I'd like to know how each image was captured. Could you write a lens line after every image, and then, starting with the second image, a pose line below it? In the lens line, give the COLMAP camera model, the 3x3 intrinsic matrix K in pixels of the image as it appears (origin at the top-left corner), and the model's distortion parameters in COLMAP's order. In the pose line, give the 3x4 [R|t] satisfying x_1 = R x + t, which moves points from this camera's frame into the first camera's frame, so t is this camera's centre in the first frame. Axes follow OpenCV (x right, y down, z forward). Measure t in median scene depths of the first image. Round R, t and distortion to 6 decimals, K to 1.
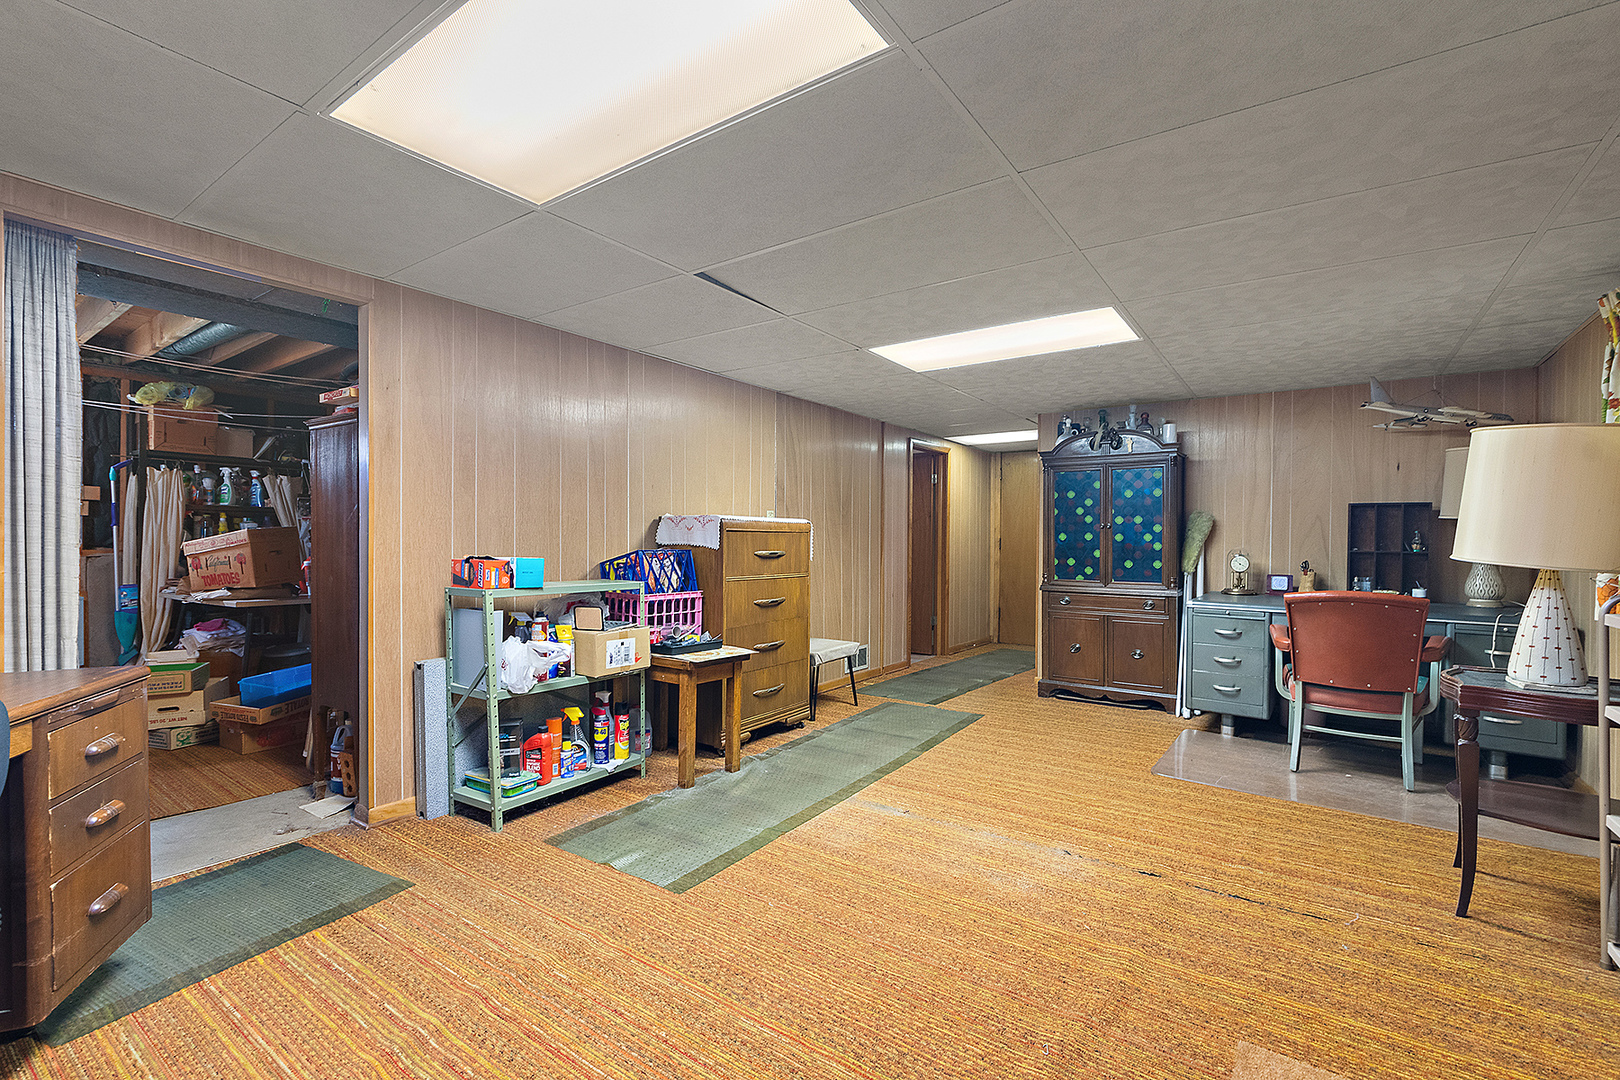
lens RADIAL K [[733.3, 0, 809.0], [0, 733.3, 543.6], [0, 0, 1]] dist [-0.003439, 0.000341]
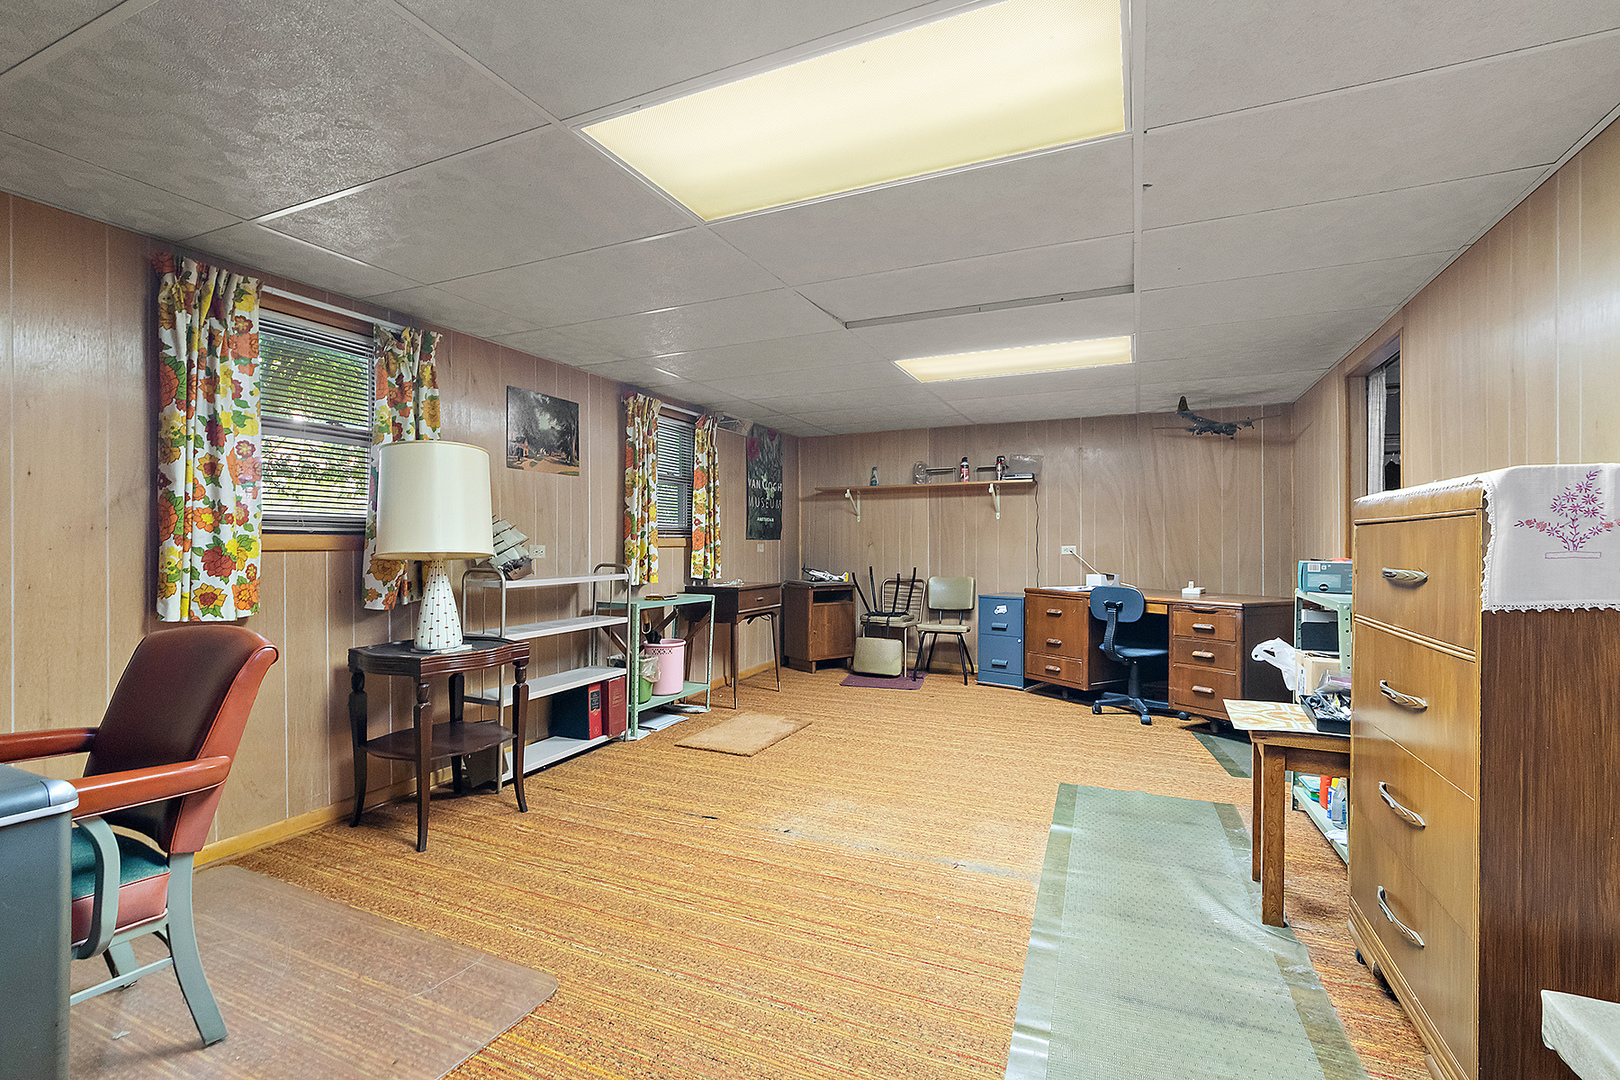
lens RADIAL K [[733.3, 0, 806.7], [0, 733.3, 543.3], [0, 0, 1]] dist [-0.003439, 0.000341]
pose [[-0.982694, -0.007638, -0.185081, 0.485435], [-0.009088, 0.999934, 0.006988, -0.007519], [0.185015, 0.008549, -0.982699, 1.895355]]
